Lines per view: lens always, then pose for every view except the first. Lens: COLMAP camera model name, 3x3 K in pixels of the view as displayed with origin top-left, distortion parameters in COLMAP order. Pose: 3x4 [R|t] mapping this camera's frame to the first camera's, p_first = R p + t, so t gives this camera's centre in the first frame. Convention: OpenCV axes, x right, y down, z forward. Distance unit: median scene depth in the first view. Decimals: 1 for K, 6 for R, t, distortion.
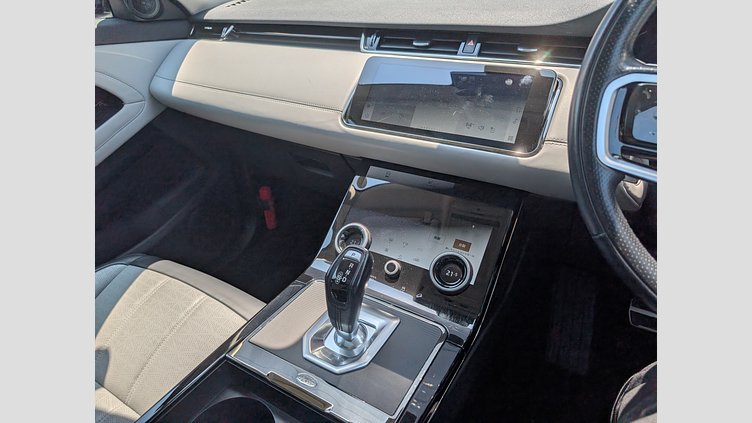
lens RADIAL K [[417.6, 0, 371.8], [0, 417.6, 215.3], [0, 0, 1]] dist [-0.002164, -0.000694]
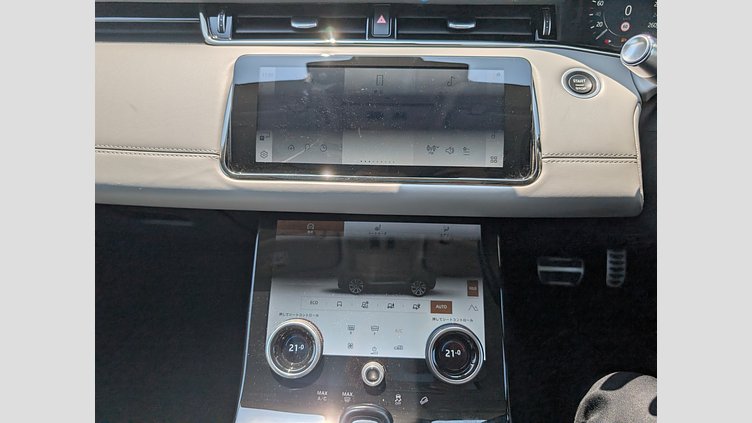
lens RADIAL K [[417.6, 0, 371.8], [0, 417.6, 215.3], [0, 0, 1]] dist [-0.002164, -0.000694]
pose [[0.878835, -0.269414, 0.393783, -0.133109], [0.221825, 0.961416, 0.162708, -0.204626], [-0.422425, -0.055643, 0.904688, 0.339087]]
